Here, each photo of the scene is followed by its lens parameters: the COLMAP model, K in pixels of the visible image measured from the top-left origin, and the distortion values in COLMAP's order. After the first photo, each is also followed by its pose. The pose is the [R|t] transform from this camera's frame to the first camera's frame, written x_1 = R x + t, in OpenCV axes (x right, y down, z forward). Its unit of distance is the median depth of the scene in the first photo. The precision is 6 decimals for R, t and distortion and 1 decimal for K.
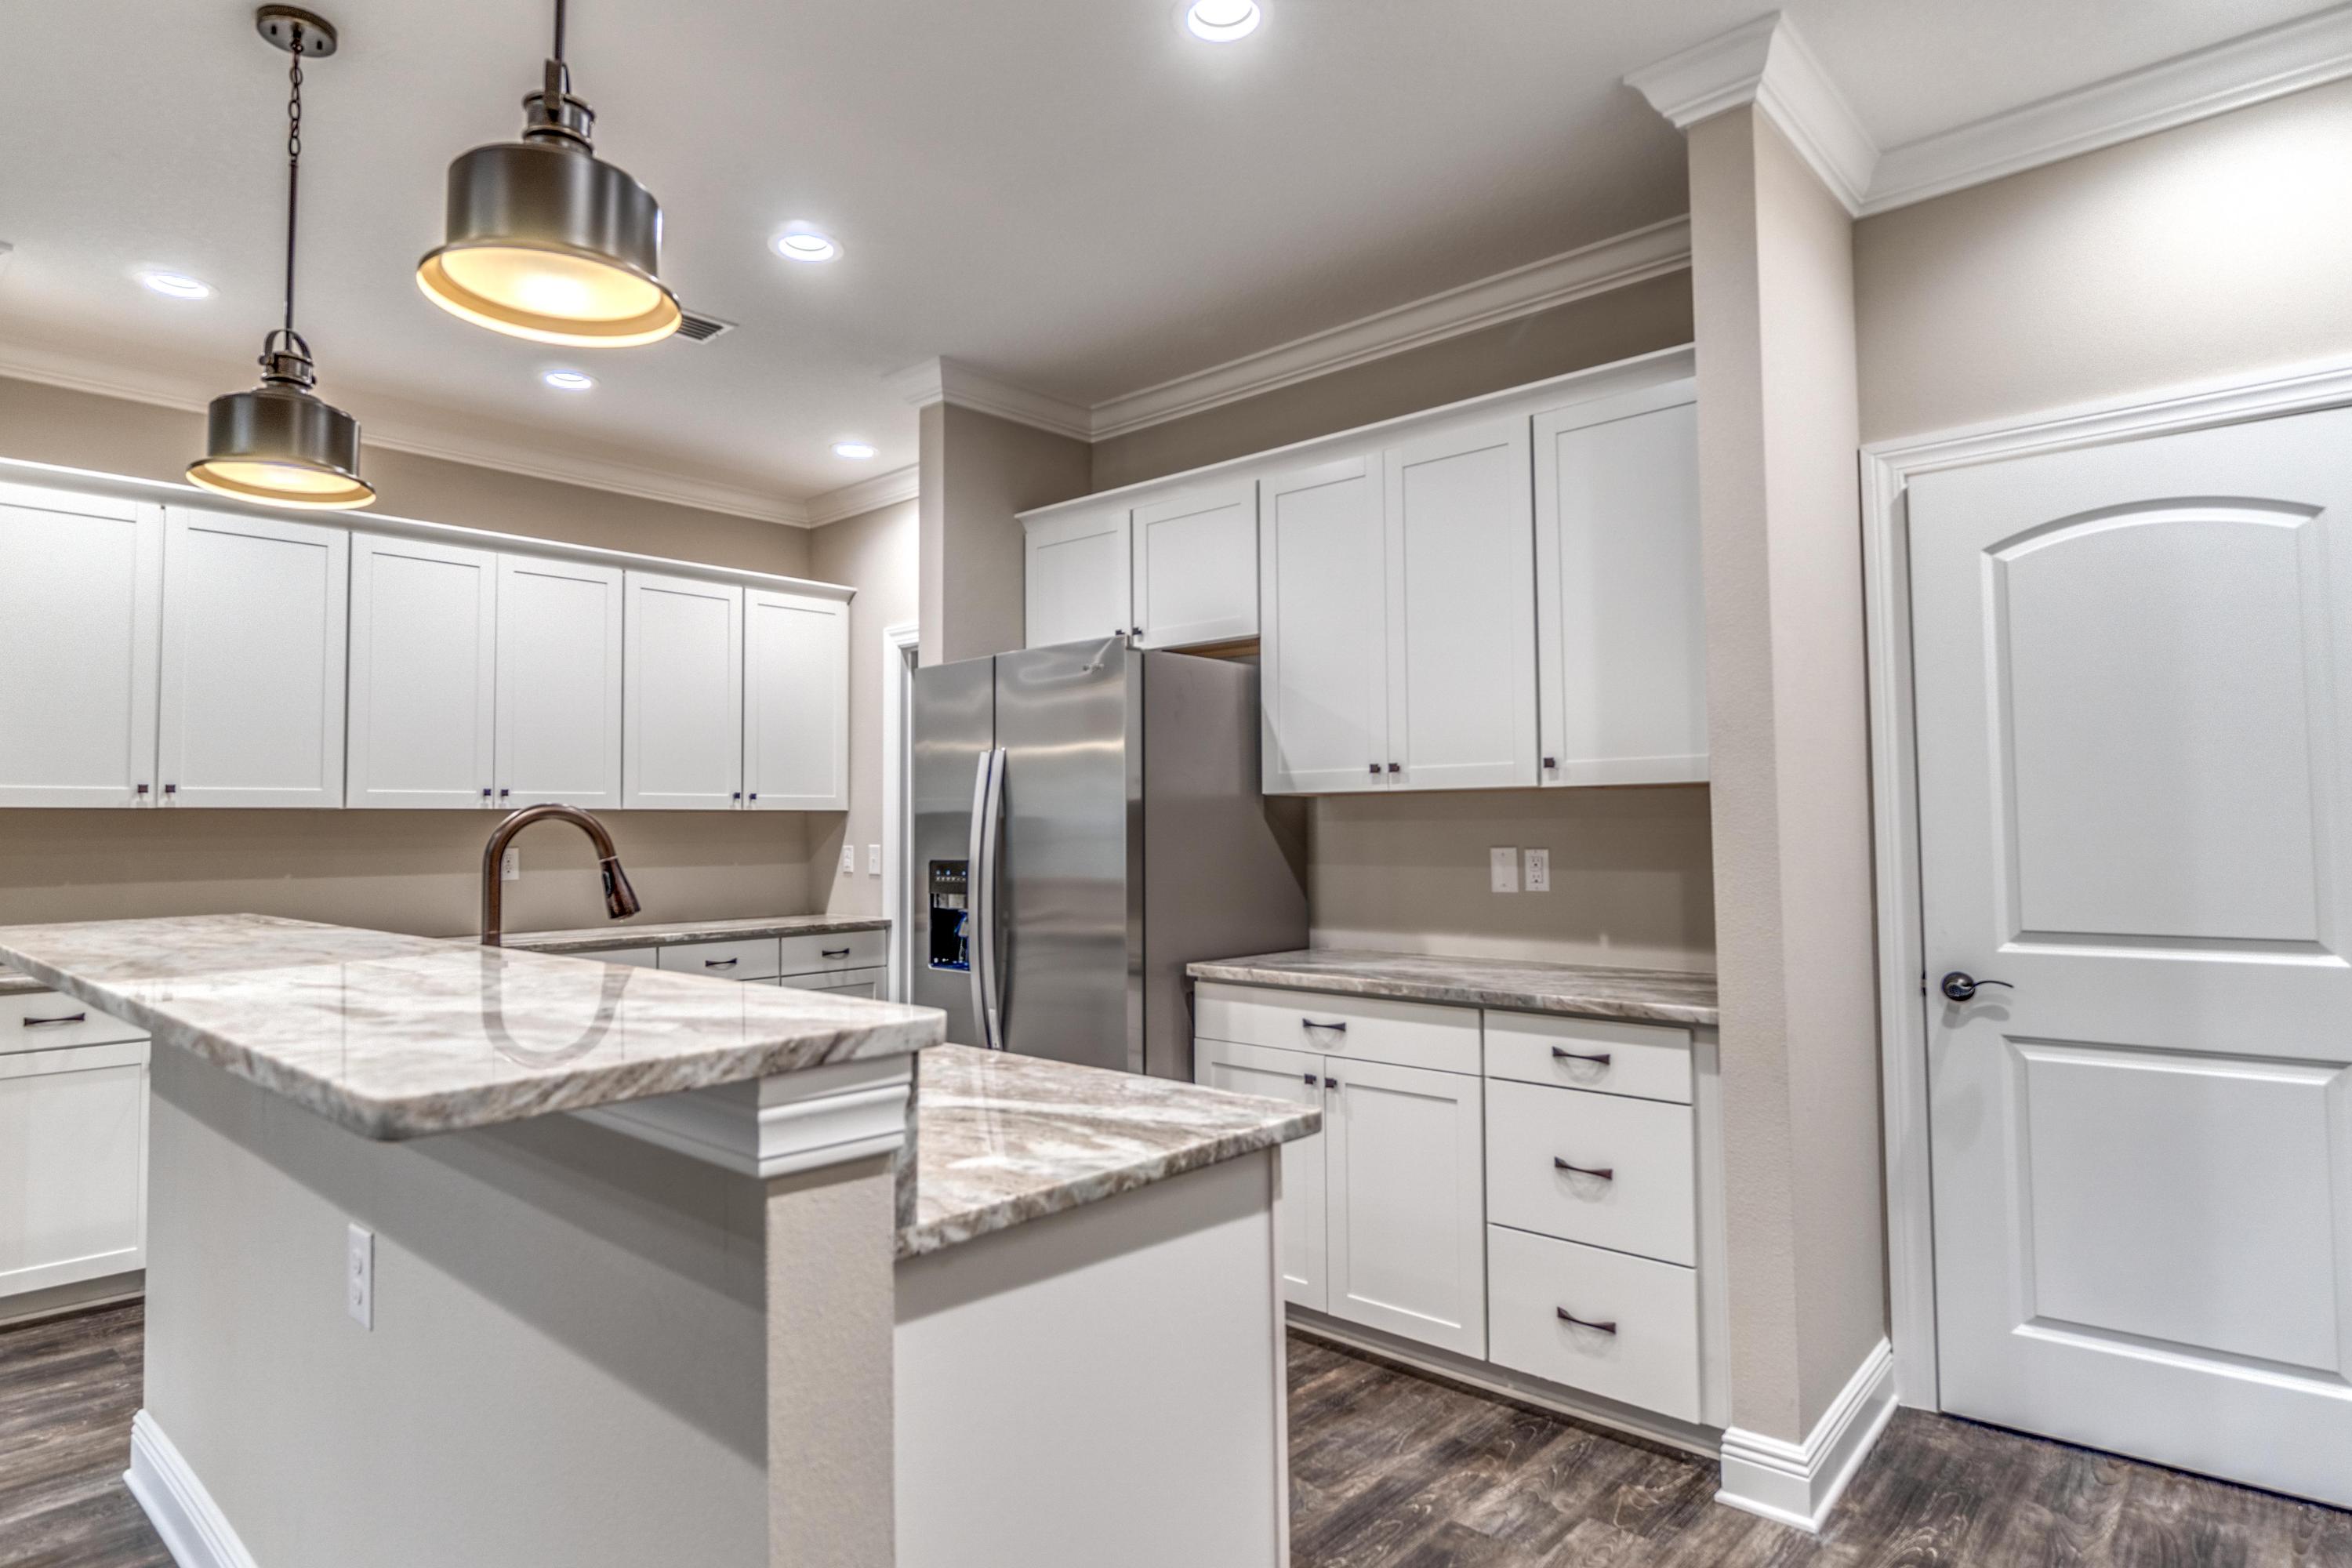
lens RADIAL K [[1263.0, 0, 1150.7], [0, 1263.0, 767.5], [0, 0, 1]] dist [-0.003269, -0.000835]
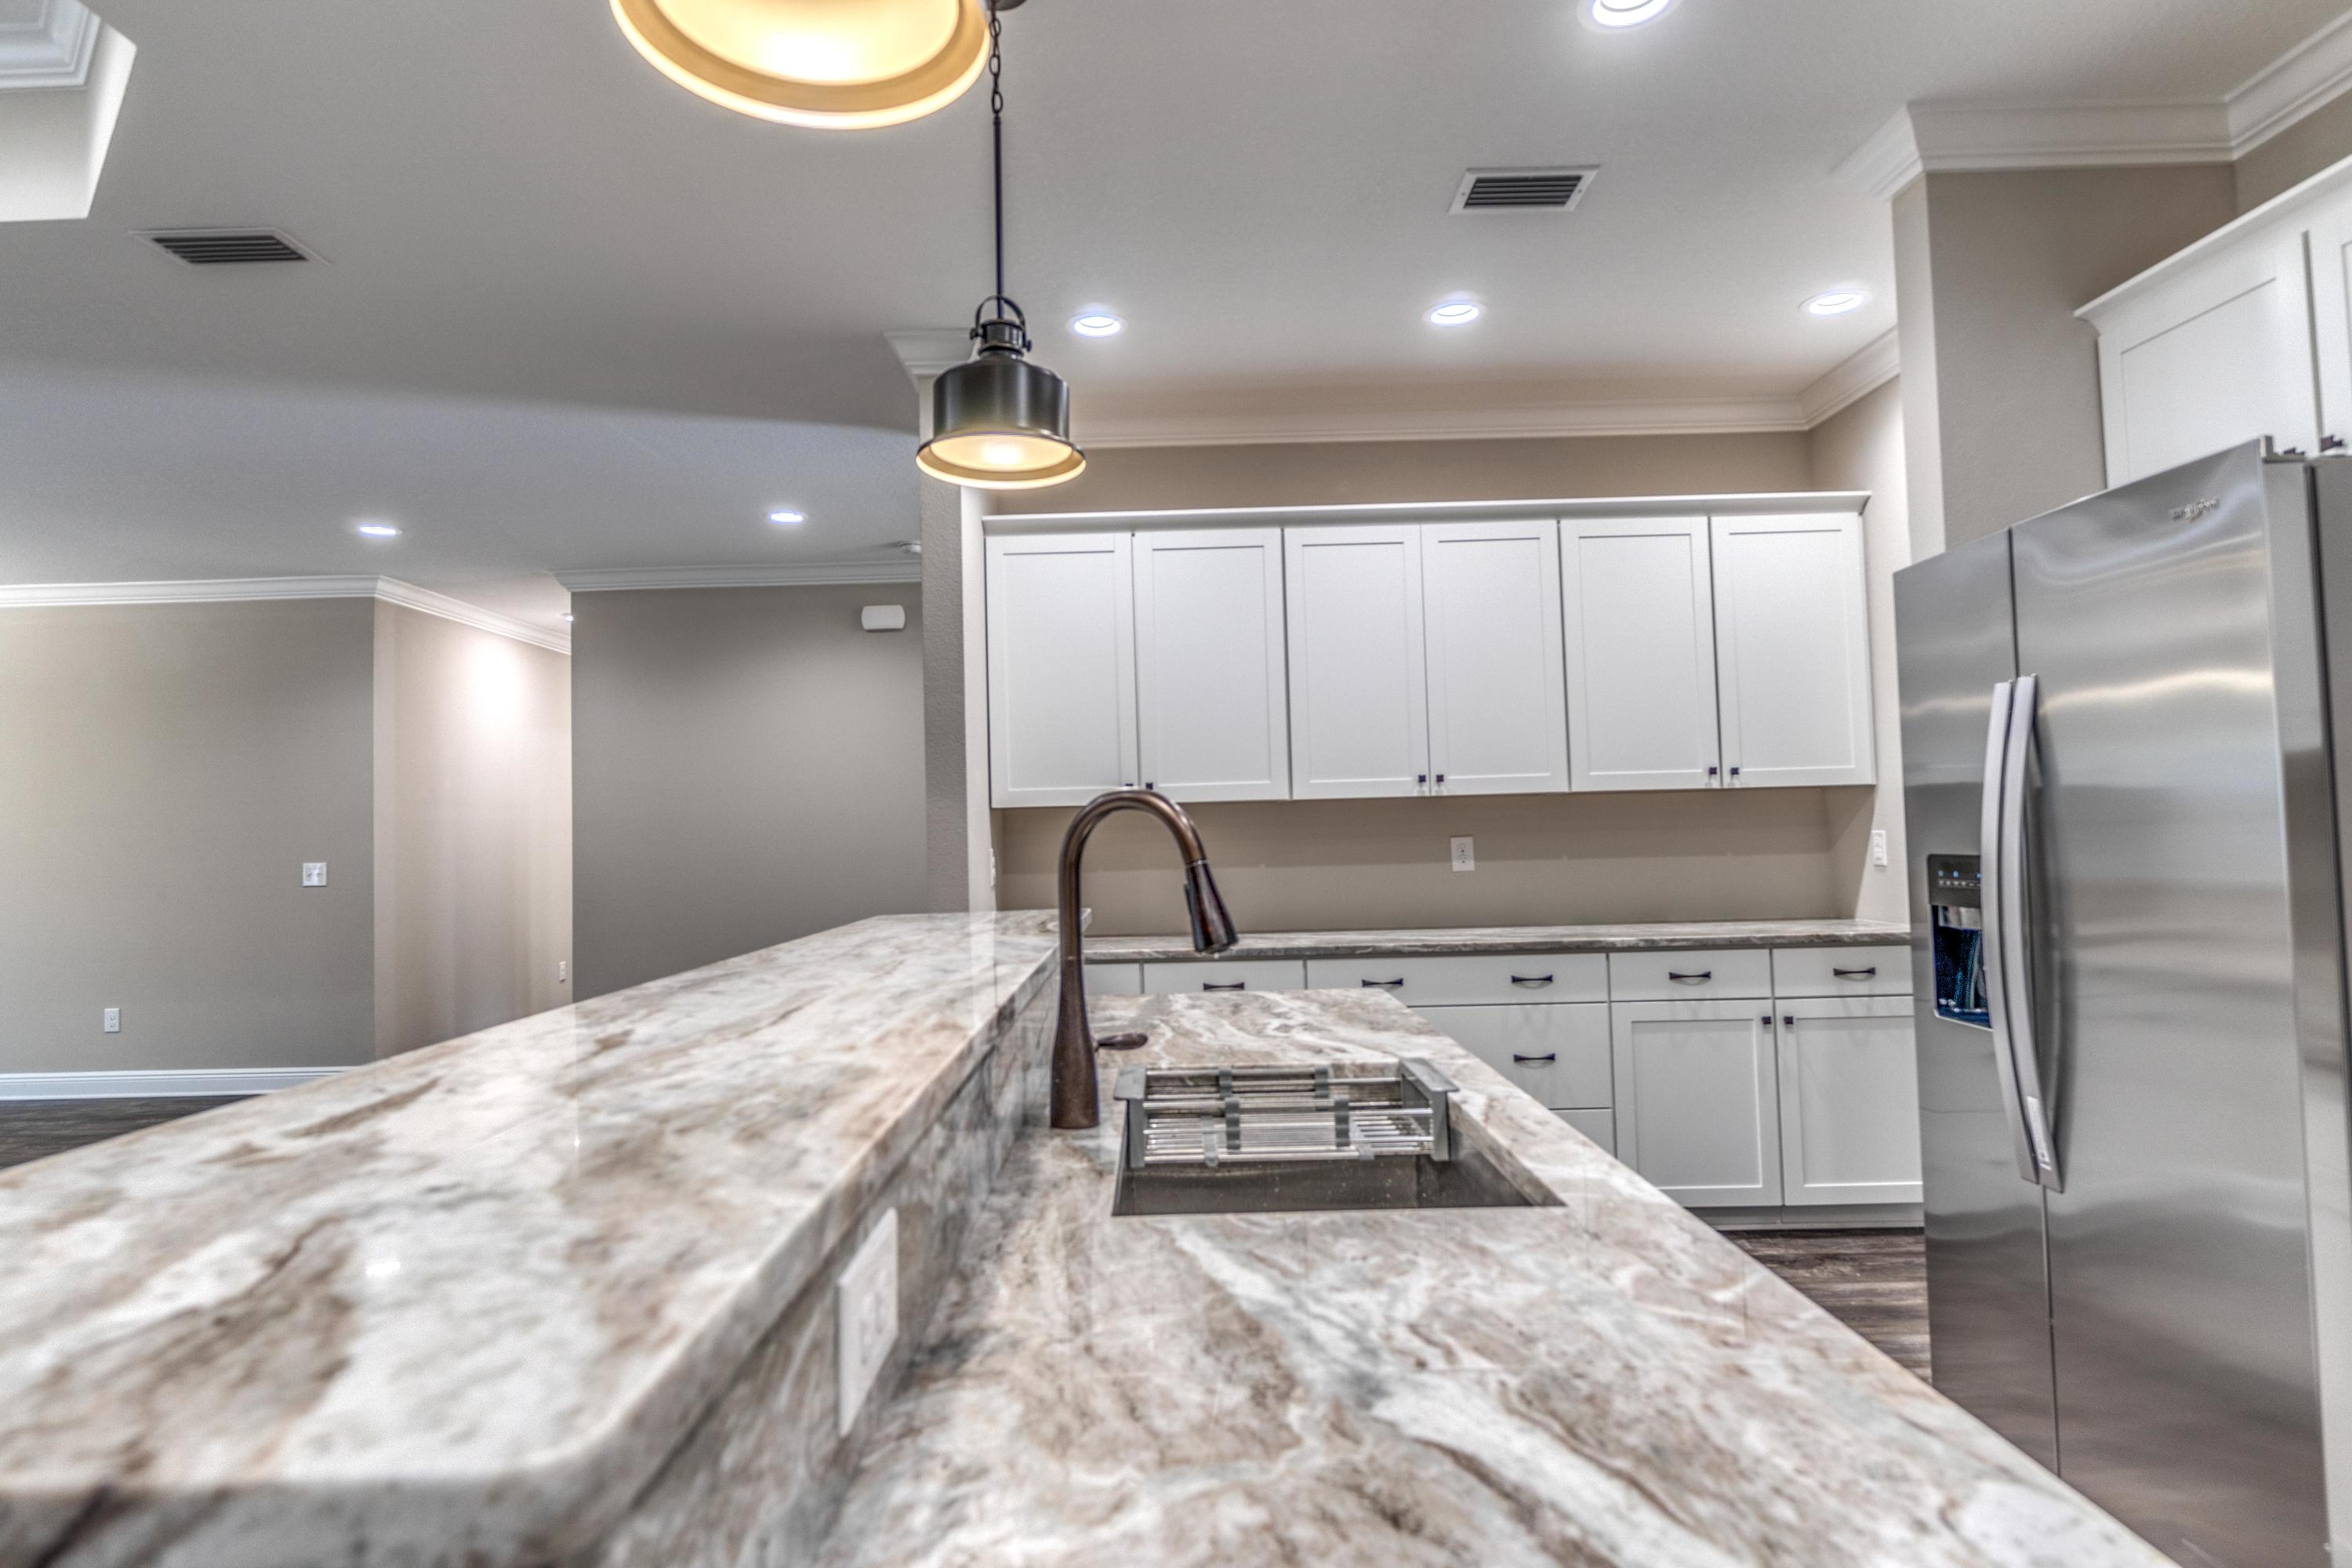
lens RADIAL K [[1393.8, 0, 940.3], [0, 1393.8, 764.5], [0, 0, 1]] dist [-0.004109, -0.002462]
pose [[0.670360, -0.044619, -0.740693, 0.018352], [0.053966, 0.998479, -0.011307, 0.005401], [0.740071, -0.032393, 0.671748, 0.104305]]
